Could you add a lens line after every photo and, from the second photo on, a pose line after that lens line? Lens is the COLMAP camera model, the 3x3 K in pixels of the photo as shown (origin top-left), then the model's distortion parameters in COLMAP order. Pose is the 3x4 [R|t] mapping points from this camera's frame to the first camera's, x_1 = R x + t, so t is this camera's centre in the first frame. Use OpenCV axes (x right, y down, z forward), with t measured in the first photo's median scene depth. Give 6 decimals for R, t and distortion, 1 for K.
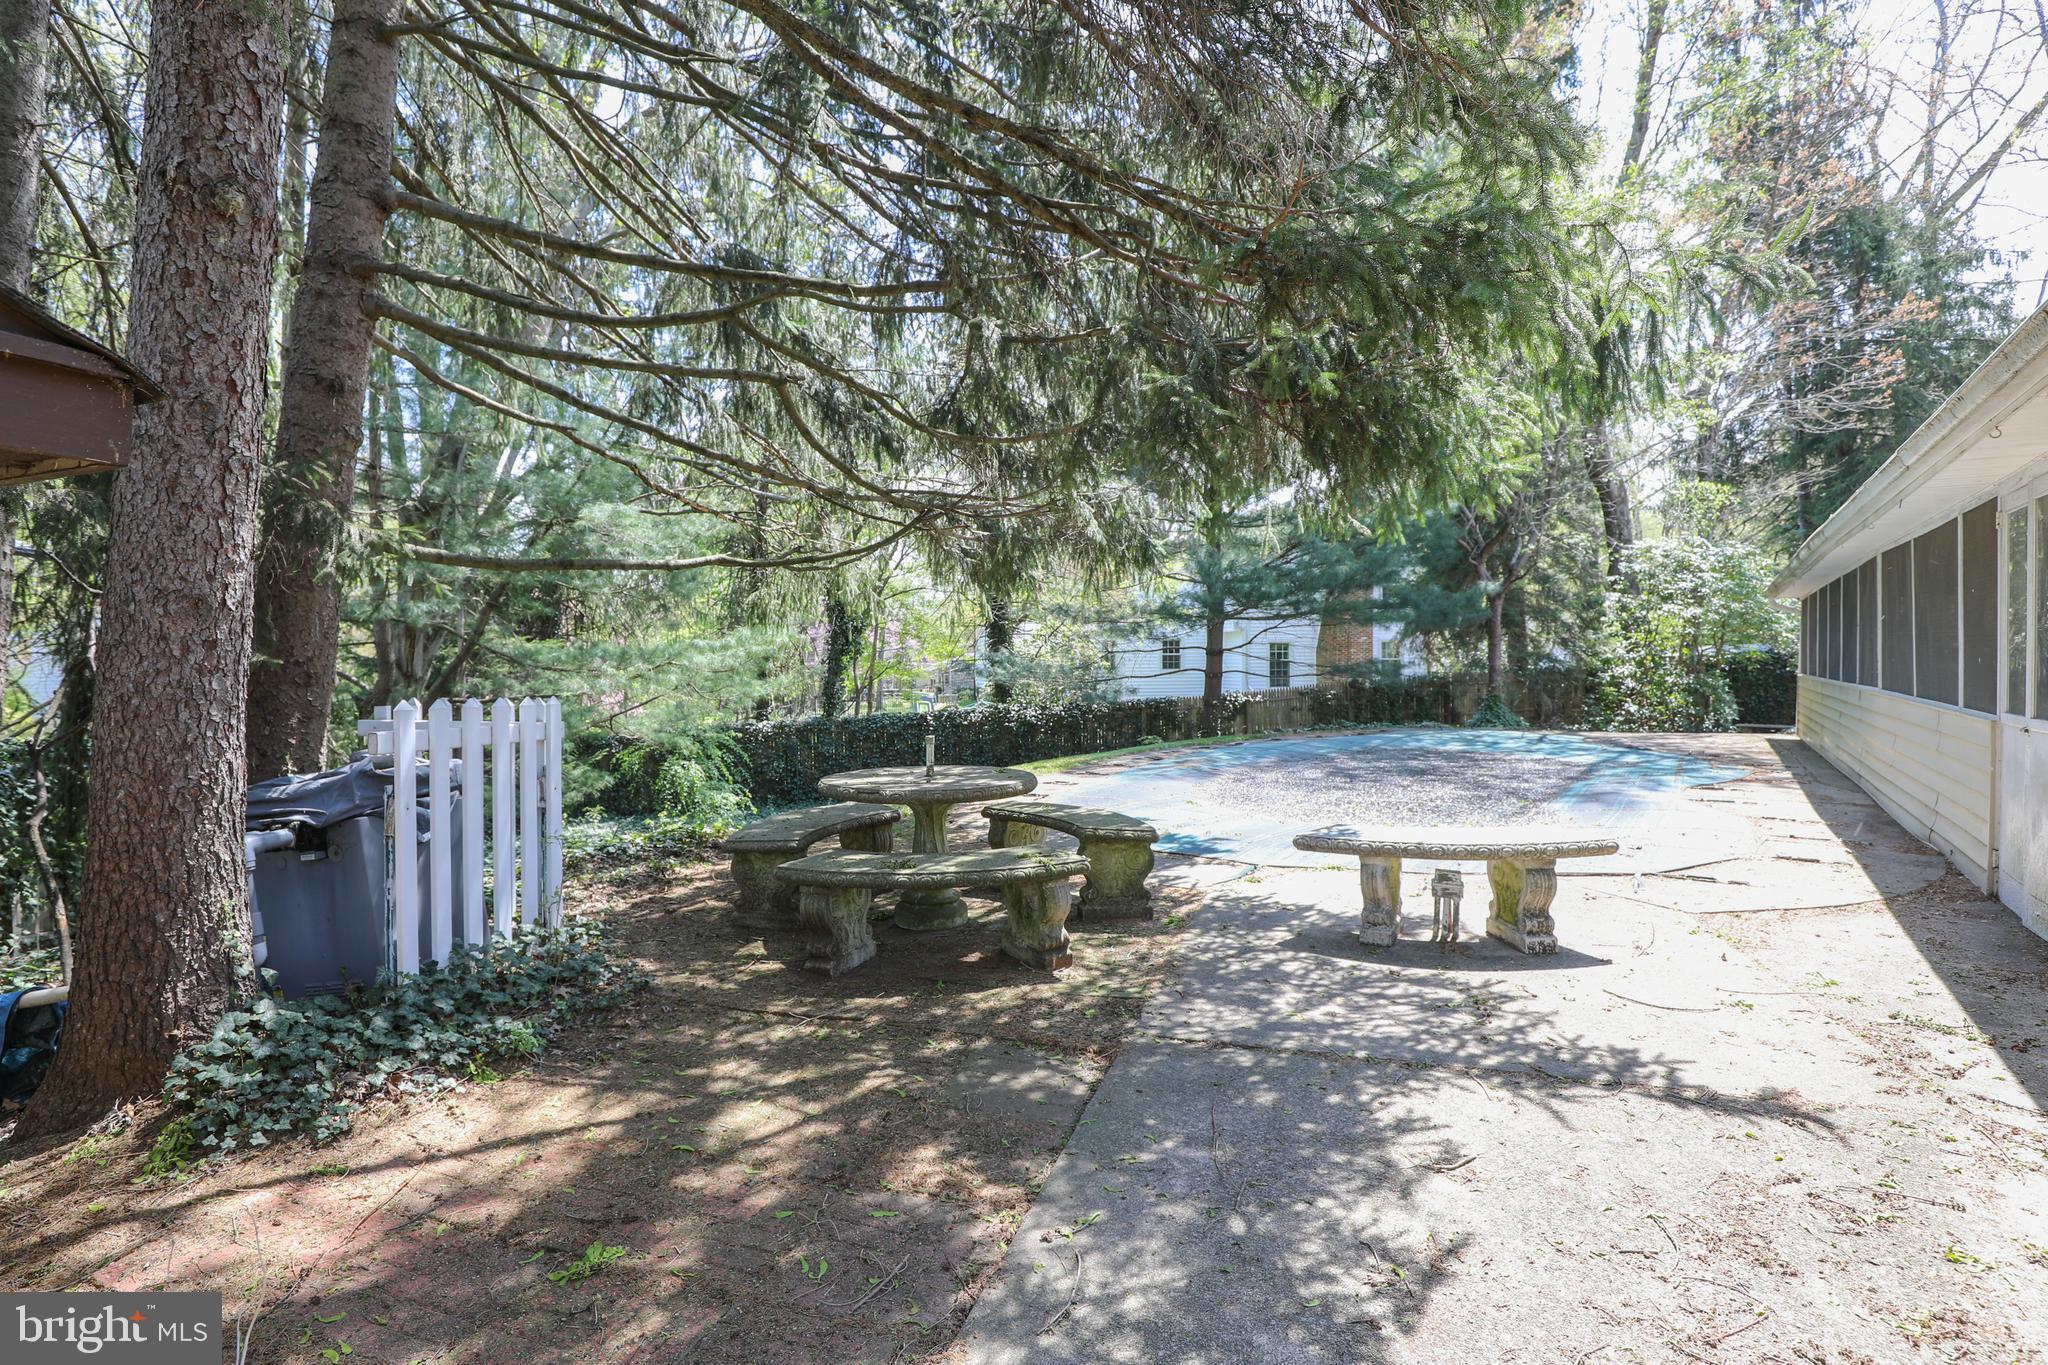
lens RADIAL K [[935.6, 0, 1031.4], [0, 935.6, 670.6], [0, 0, 1]] dist [-0.034478, 0.006591]
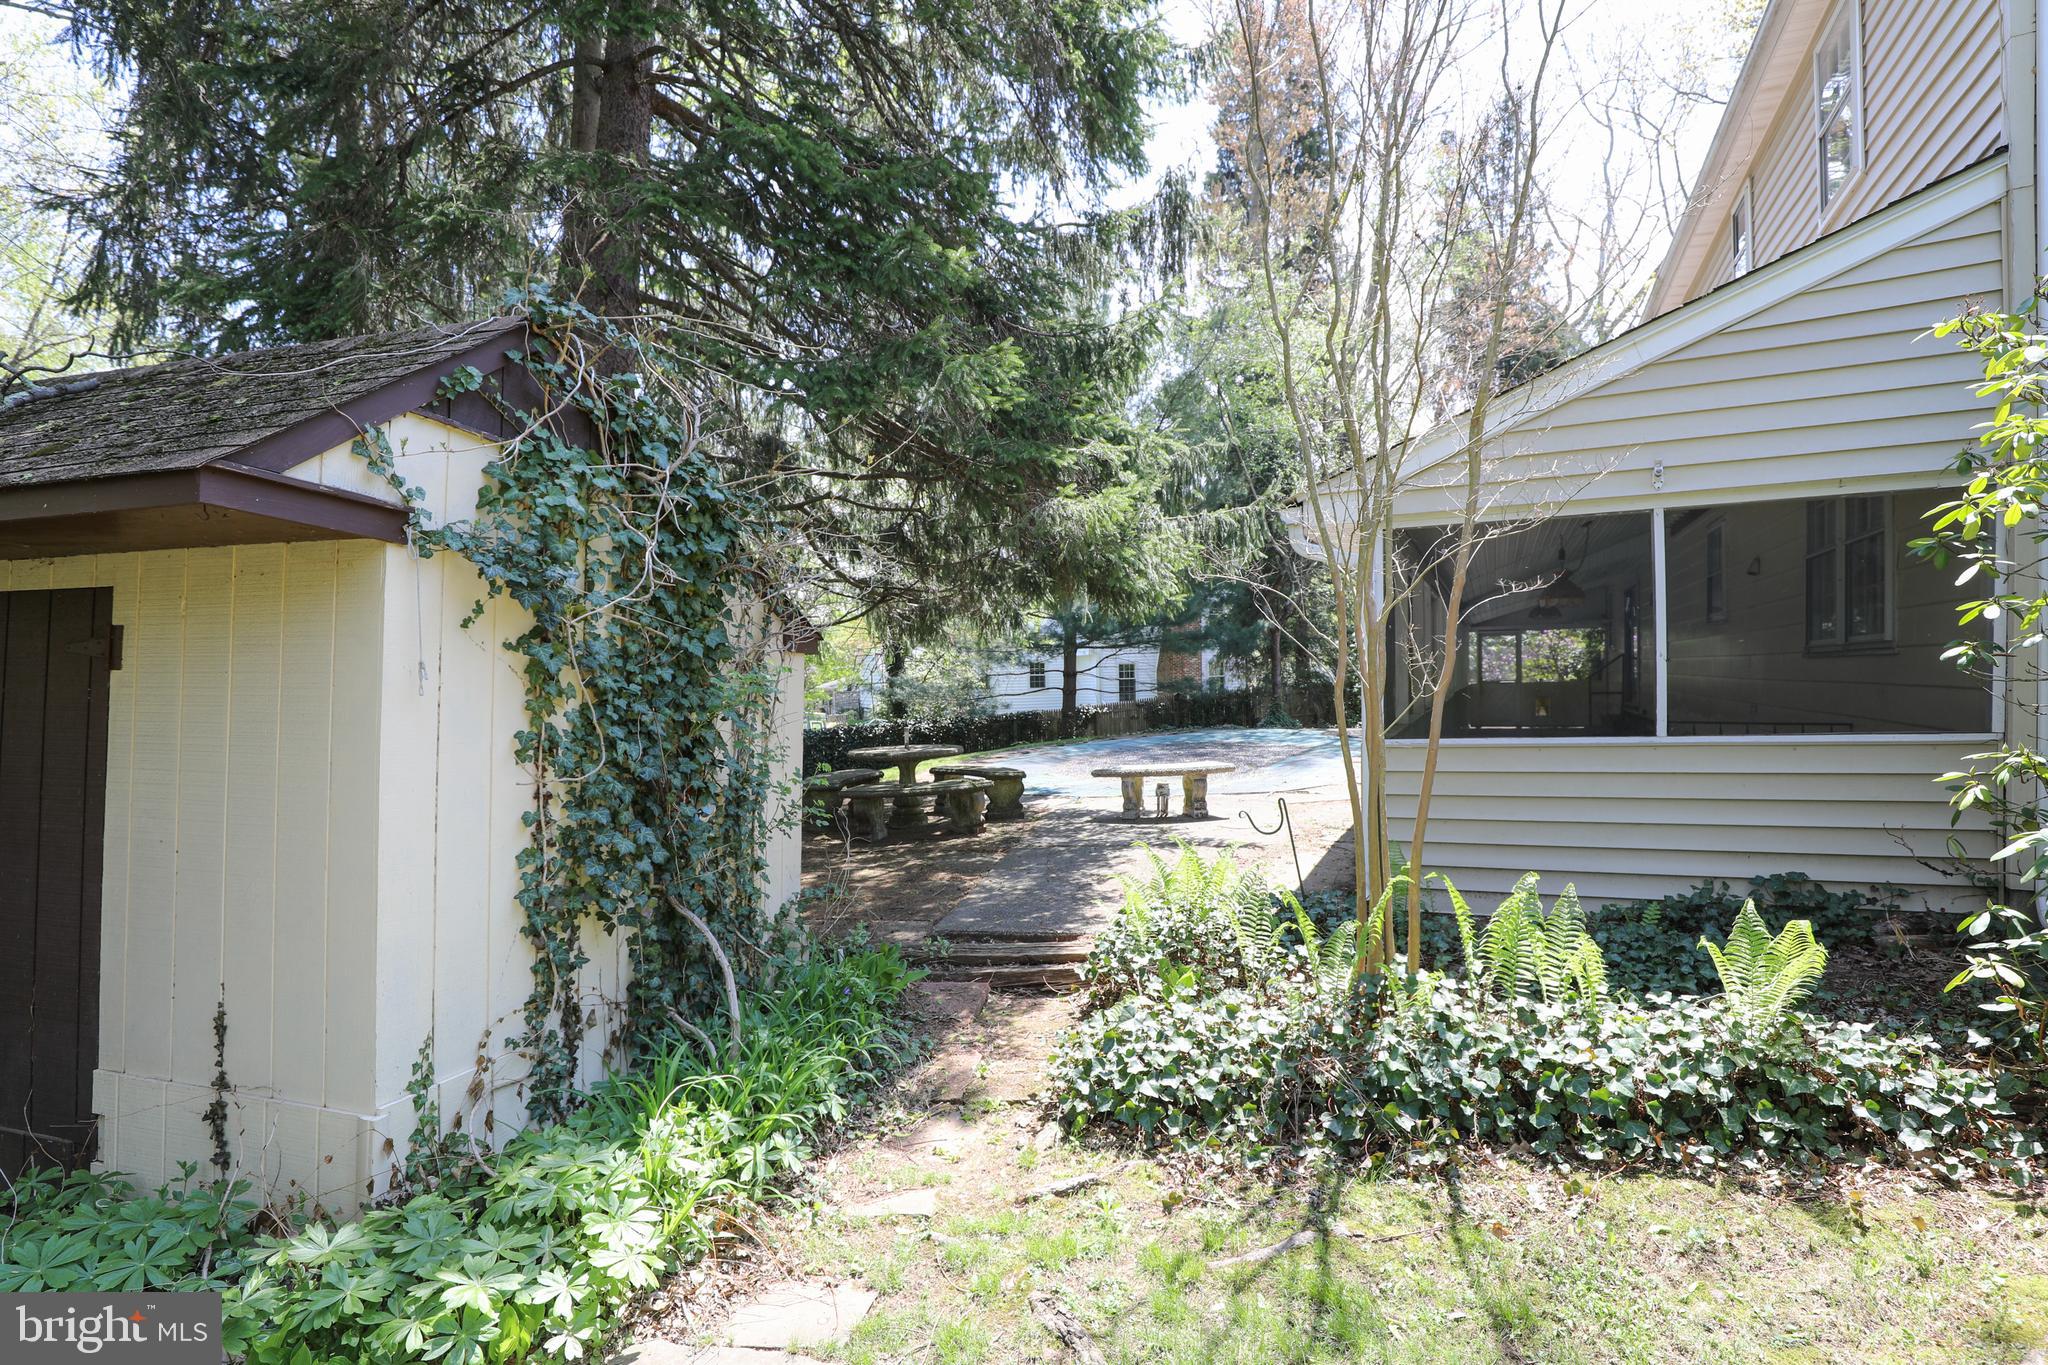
lens RADIAL K [[988.0, 0, 1024.0], [0, 988.0, 682.5], [0, 0, 1]] dist [-0.035278, 0.001080]
pose [[0.991260, -0.017876, 0.130706, -0.045899], [0.018762, 0.999809, -0.005549, -0.002465], [-0.130582, 0.007953, 0.991406, -0.355989]]
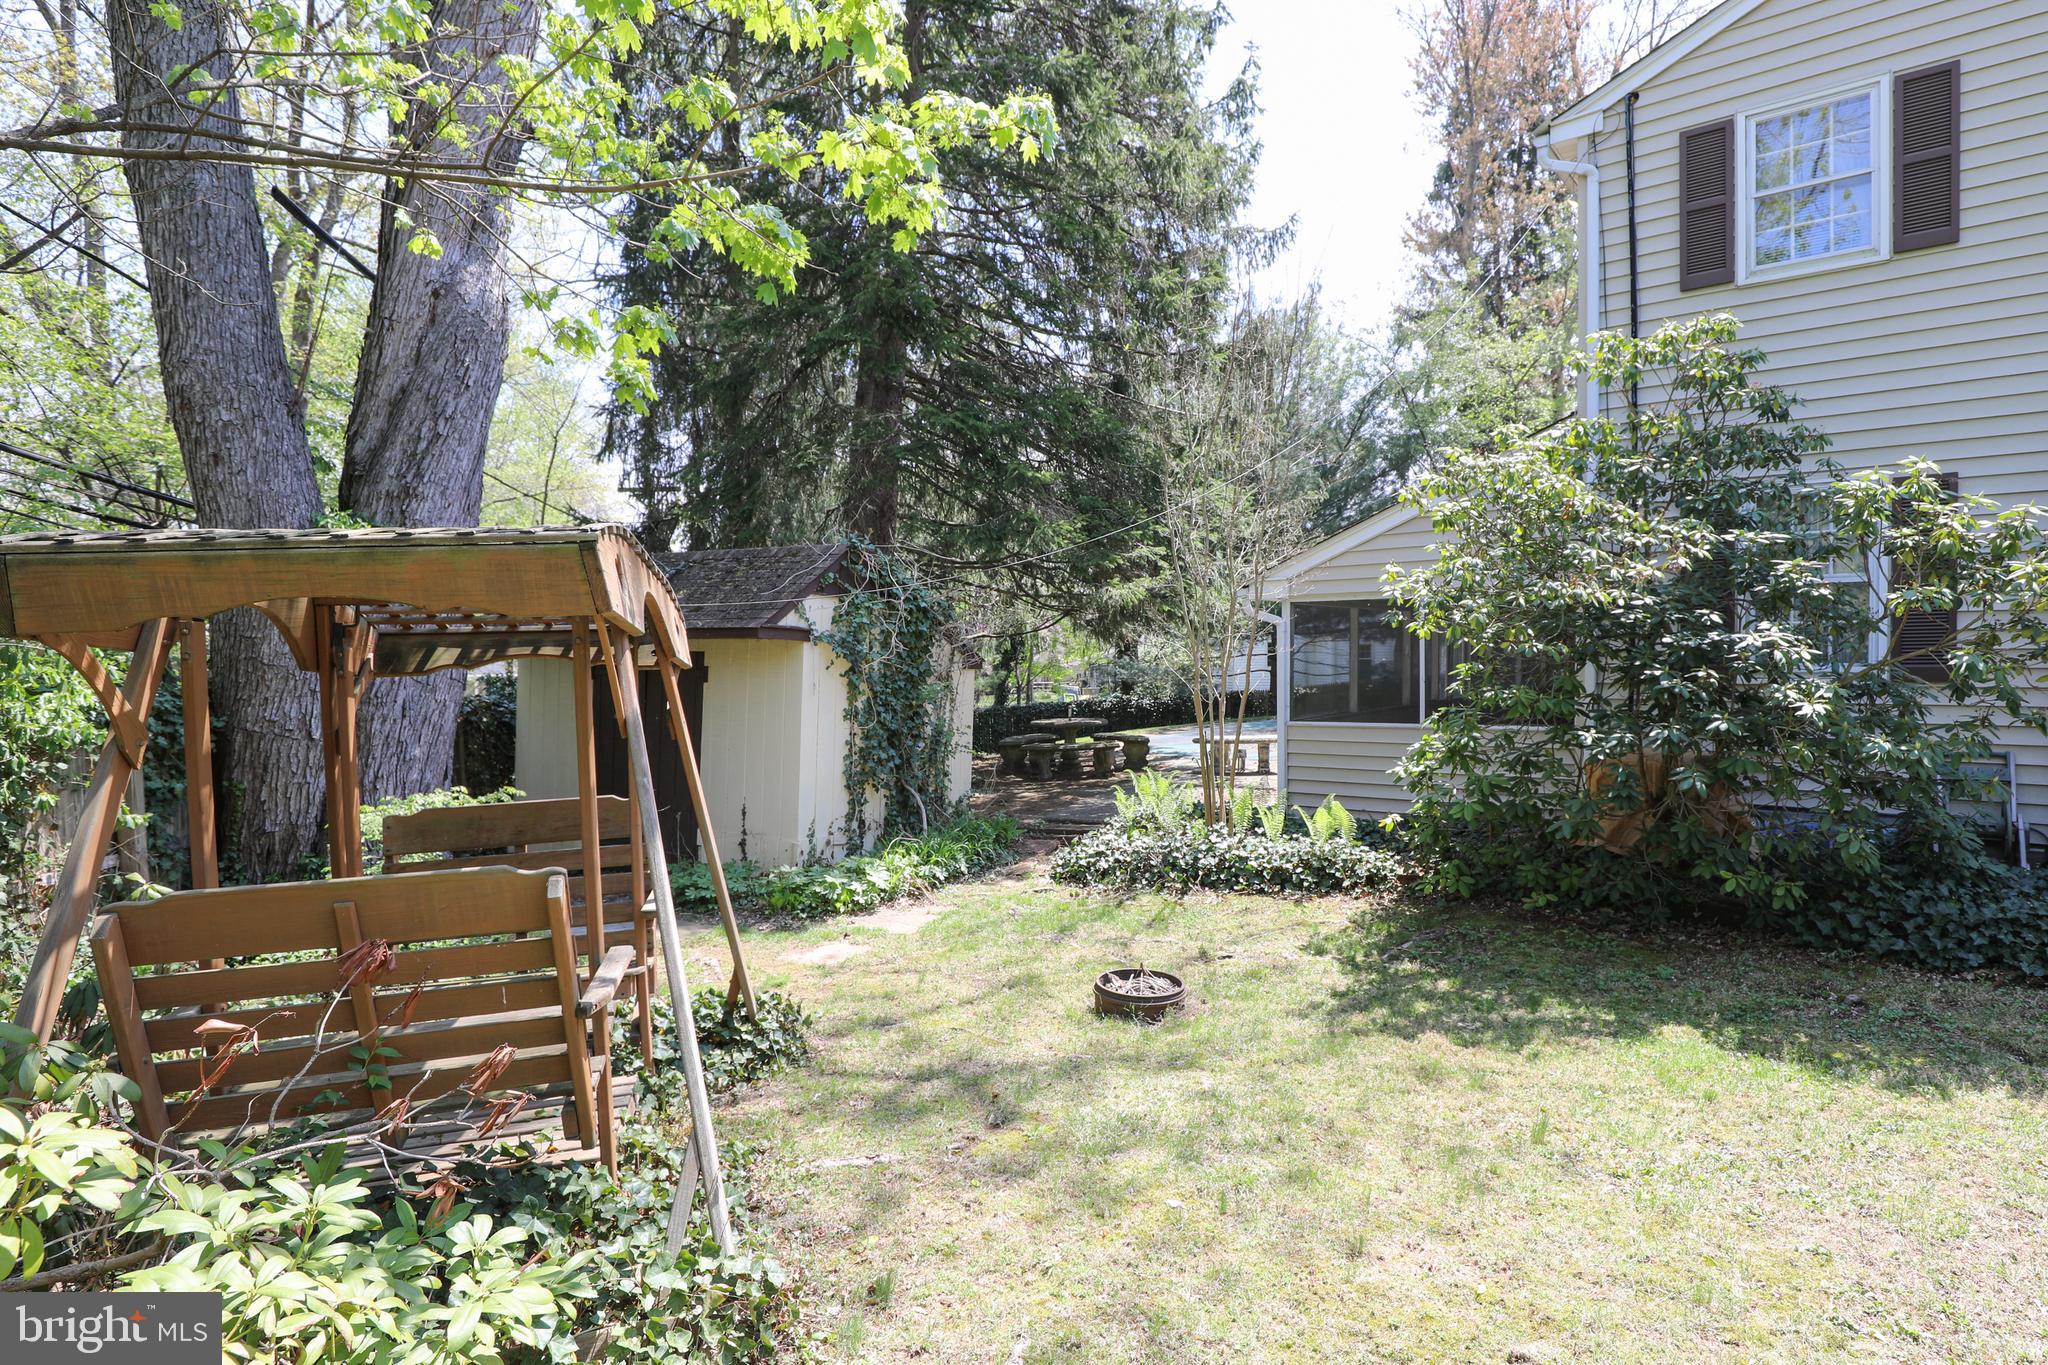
lens RADIAL K [[935.6, 0, 1031.4], [0, 935.6, 670.6], [0, 0, 1]] dist [-0.034478, 0.006591]
pose [[0.993143, -0.003709, -0.116849, 0.036842], [0.004345, 0.999977, 0.005193, -0.018297], [0.116827, -0.005665, 0.993136, -0.634469]]
